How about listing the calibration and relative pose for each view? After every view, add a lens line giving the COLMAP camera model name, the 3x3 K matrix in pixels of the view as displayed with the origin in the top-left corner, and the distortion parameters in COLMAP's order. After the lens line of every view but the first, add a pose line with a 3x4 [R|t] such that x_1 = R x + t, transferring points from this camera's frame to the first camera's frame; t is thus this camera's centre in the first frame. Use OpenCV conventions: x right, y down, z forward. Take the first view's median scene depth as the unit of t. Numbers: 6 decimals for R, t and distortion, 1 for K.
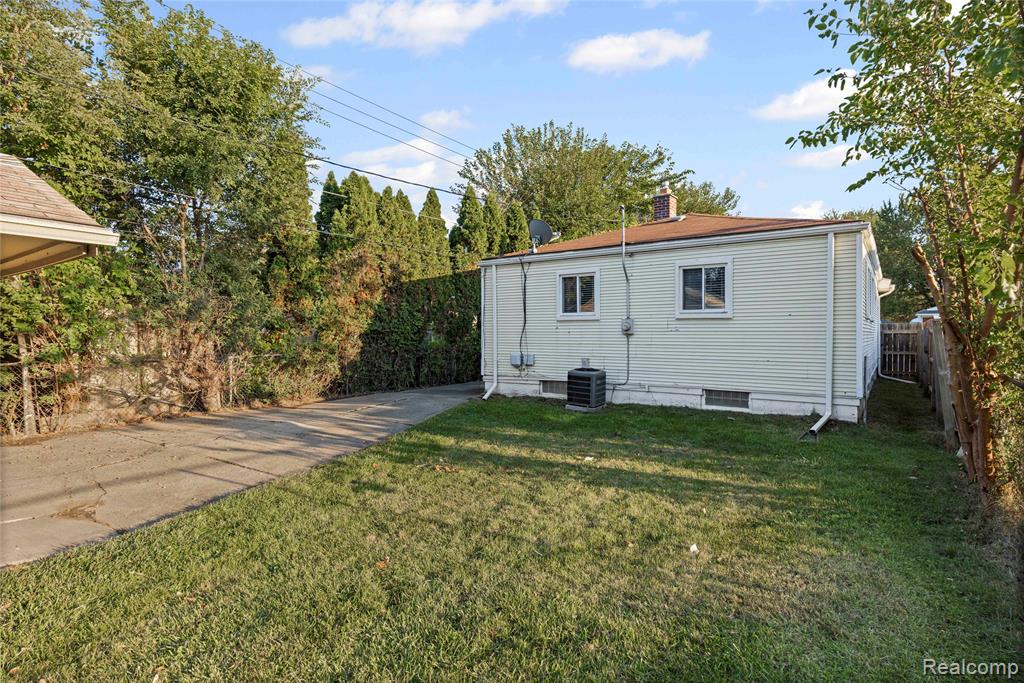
lens RADIAL K [[535.3, 0, 511.6], [0, 535.3, 339.0], [0, 0, 1]] dist [-0.000331, 0.000218]
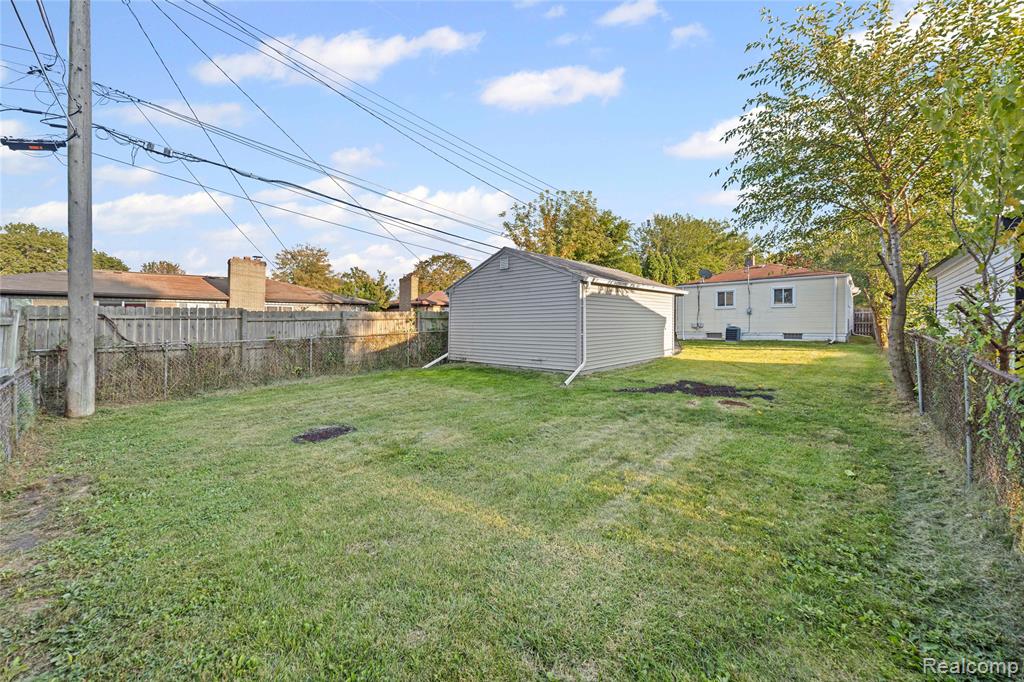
lens RADIAL K [[387.2, 0, 512.1], [0, 387.2, 326.2], [0, 0, 1]] dist [0.001483, 0.000094]
pose [[0.992713, -0.022013, -0.118473, -0.733360], [0.022271, 0.999752, 0.000851, 0.025467], [0.118425, -0.003483, 0.992957, -1.058033]]
